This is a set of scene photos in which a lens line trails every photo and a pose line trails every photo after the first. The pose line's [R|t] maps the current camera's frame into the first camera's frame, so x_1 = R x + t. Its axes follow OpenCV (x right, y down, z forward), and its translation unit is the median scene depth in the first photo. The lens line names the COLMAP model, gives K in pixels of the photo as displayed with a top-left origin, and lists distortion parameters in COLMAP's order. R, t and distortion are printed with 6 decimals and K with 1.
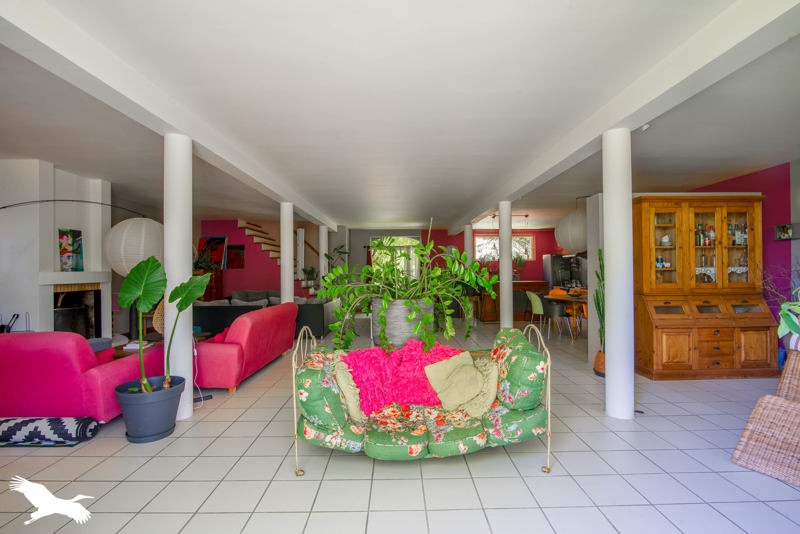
lens RADIAL K [[385.5, 0, 399.9], [0, 385.5, 285.7], [0, 0, 1]] dist [-0.001123, -0.000208]
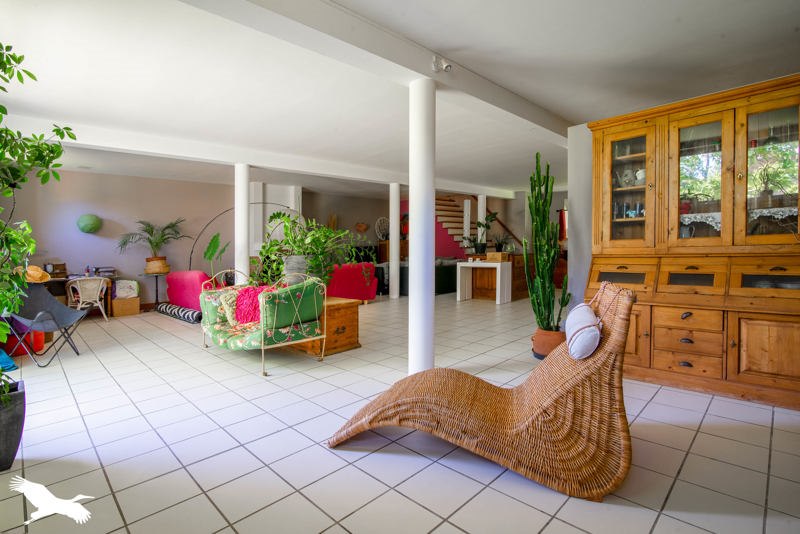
lens RADIAL K [[394.7, 0, 400.0], [0, 394.7, 267.0], [0, 0, 1]] dist [0.000655, 0.000196]
pose [[0.682271, 0.024218, -0.730698, 0.933937], [-0.004786, 0.999578, 0.028662, 0.024019], [0.731084, -0.016058, 0.682099, 0.206106]]
